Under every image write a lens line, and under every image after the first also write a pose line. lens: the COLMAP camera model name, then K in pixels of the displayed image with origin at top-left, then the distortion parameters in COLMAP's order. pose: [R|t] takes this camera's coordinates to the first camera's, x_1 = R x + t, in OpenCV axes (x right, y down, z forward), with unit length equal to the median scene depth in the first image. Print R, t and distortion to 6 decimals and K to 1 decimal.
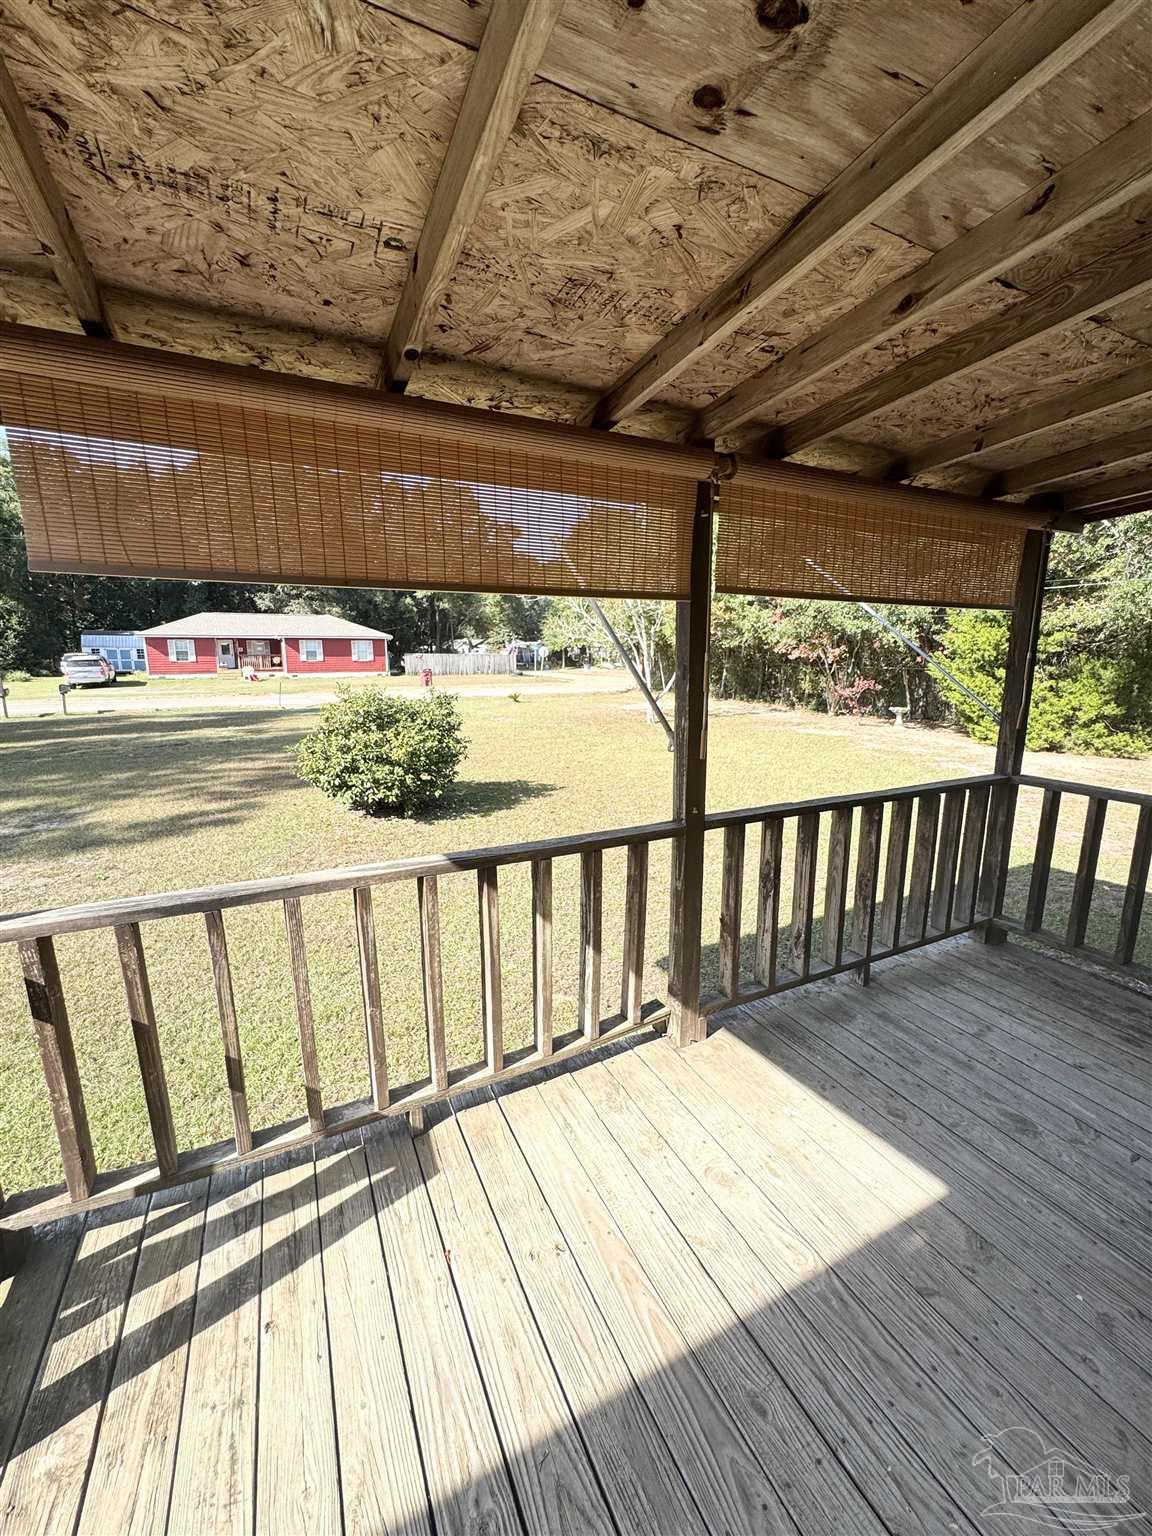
lens RADIAL K [[615.9, 0, 583.0], [0, 615.9, 770.6], [0, 0, 1]] dist [-0.006305, 0.000484]
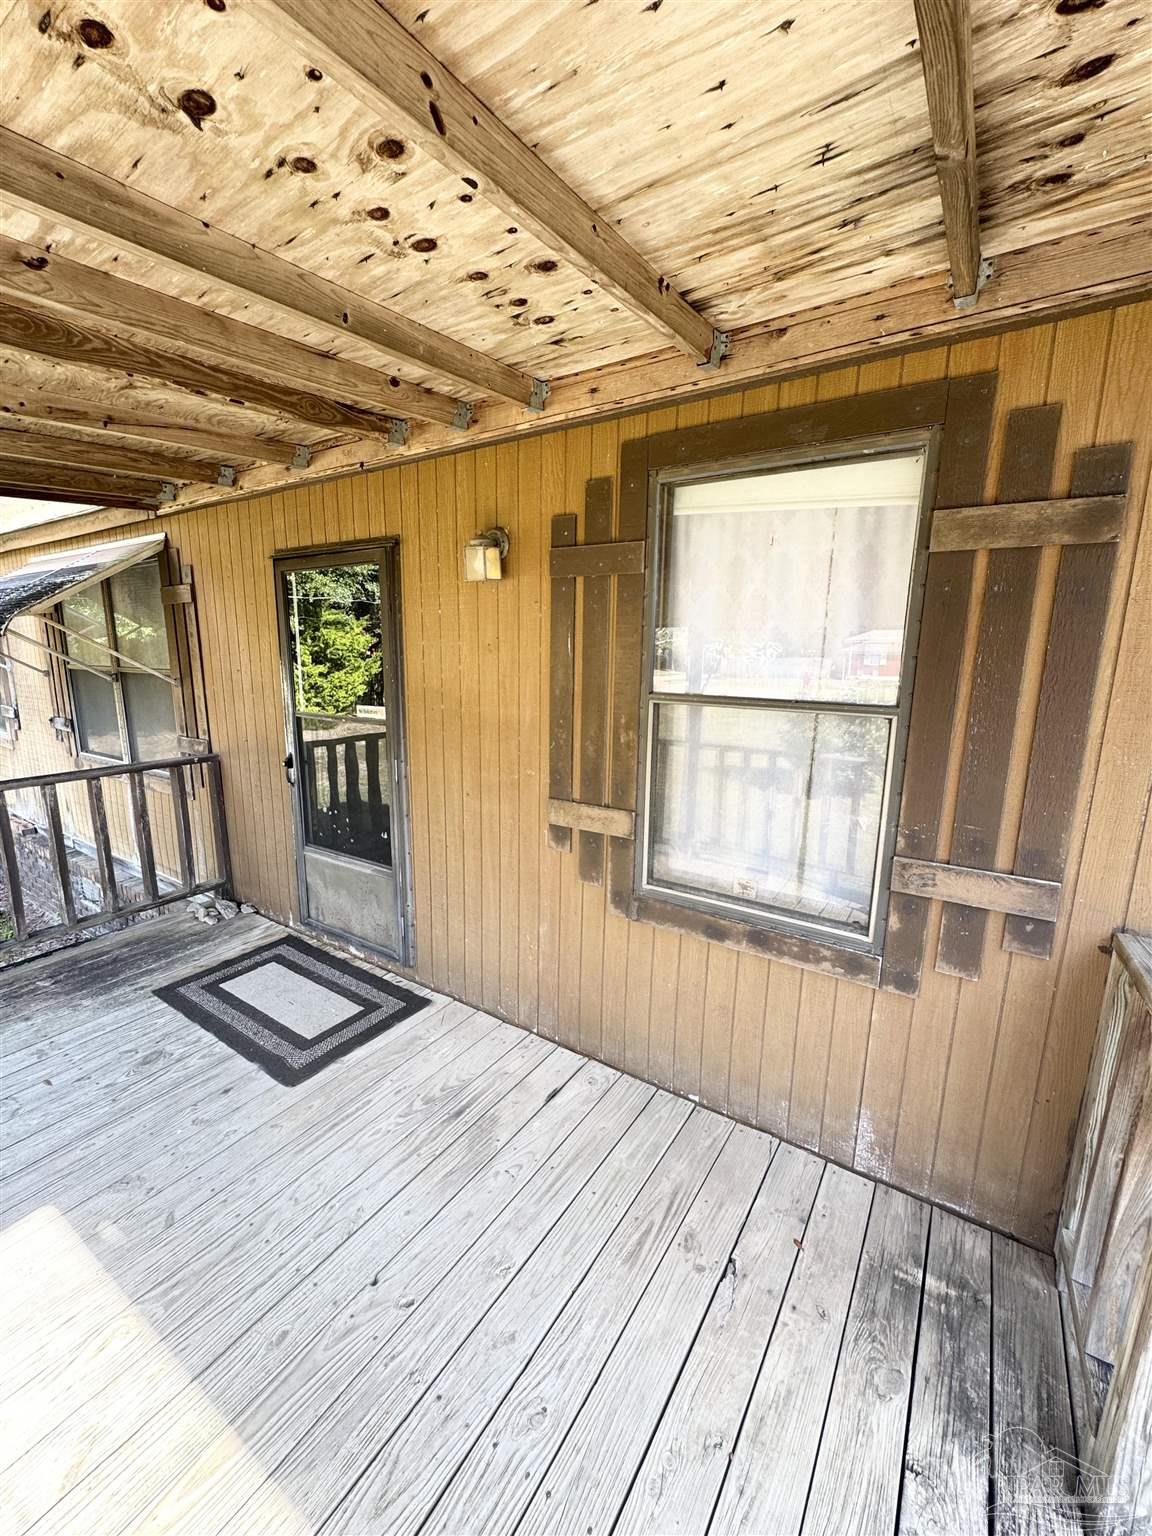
lens RADIAL K [[615.9, 0, 576.7], [0, 615.9, 768.2], [0, 0, 1]] dist [-0.006305, 0.000484]
pose [[-0.506649, -0.170563, 0.845113, -0.651248], [0.152541, 0.947037, 0.282582, -0.147700], [-0.848551, 0.272084, -0.453797, 0.670657]]
